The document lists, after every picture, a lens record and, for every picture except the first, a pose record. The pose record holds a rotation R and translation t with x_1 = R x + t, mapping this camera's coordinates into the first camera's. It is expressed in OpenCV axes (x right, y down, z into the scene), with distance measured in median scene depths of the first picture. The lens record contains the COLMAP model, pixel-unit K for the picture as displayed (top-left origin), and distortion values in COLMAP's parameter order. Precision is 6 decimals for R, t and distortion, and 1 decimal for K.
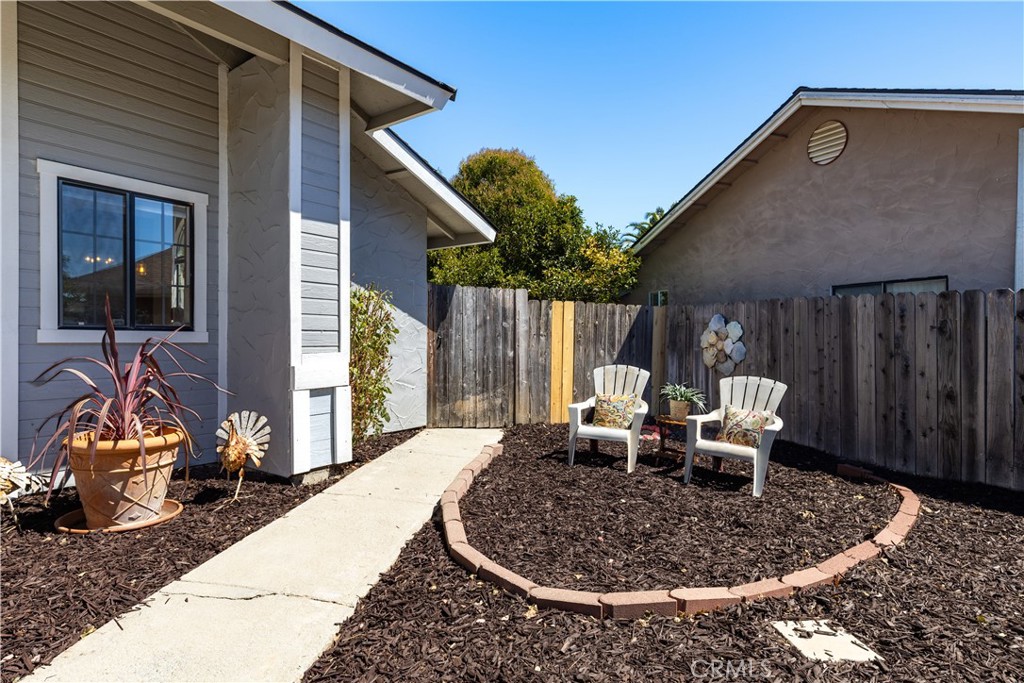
lens RADIAL K [[546.8, 0, 509.8], [0, 546.8, 343.0], [0, 0, 1]] dist [0.001145, -0.000080]
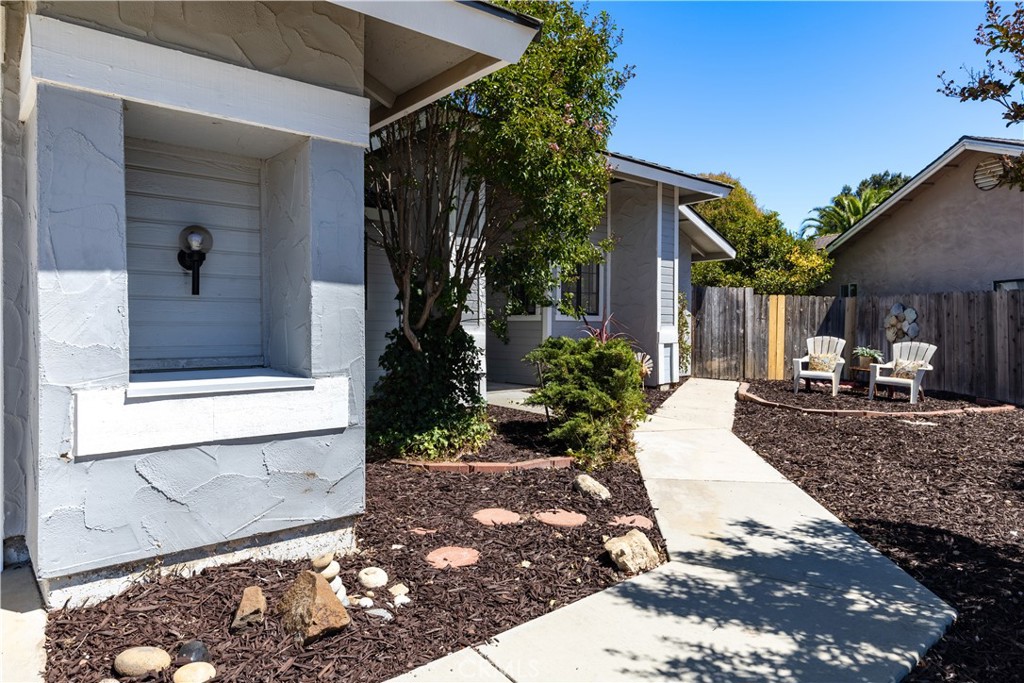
lens RADIAL K [[625.7, 0, 505.5], [0, 625.7, 331.6], [0, 0, 1]] dist [0.002353, -0.004224]
pose [[0.974216, 0.001074, -0.225616, -0.338267], [-0.002186, 0.999987, -0.004676, 0.042639], [0.225608, 0.005048, 0.974205, -1.136337]]
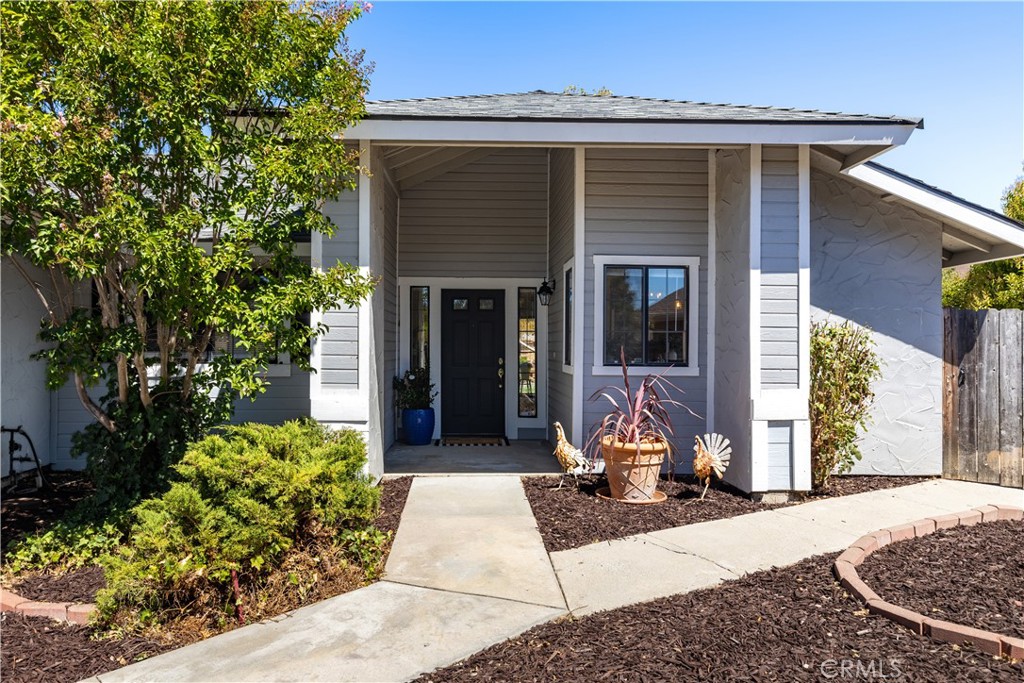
lens RADIAL K [[708.0, 0, 506.6], [0, 708.0, 345.0], [0, 0, 1]] dist [0.025607, -0.001833]
pose [[0.629432, -0.002540, -0.777052, 0.368799], [-0.011312, 0.999859, -0.012431, -0.039793], [0.776973, 0.016614, 0.629314, -0.304759]]
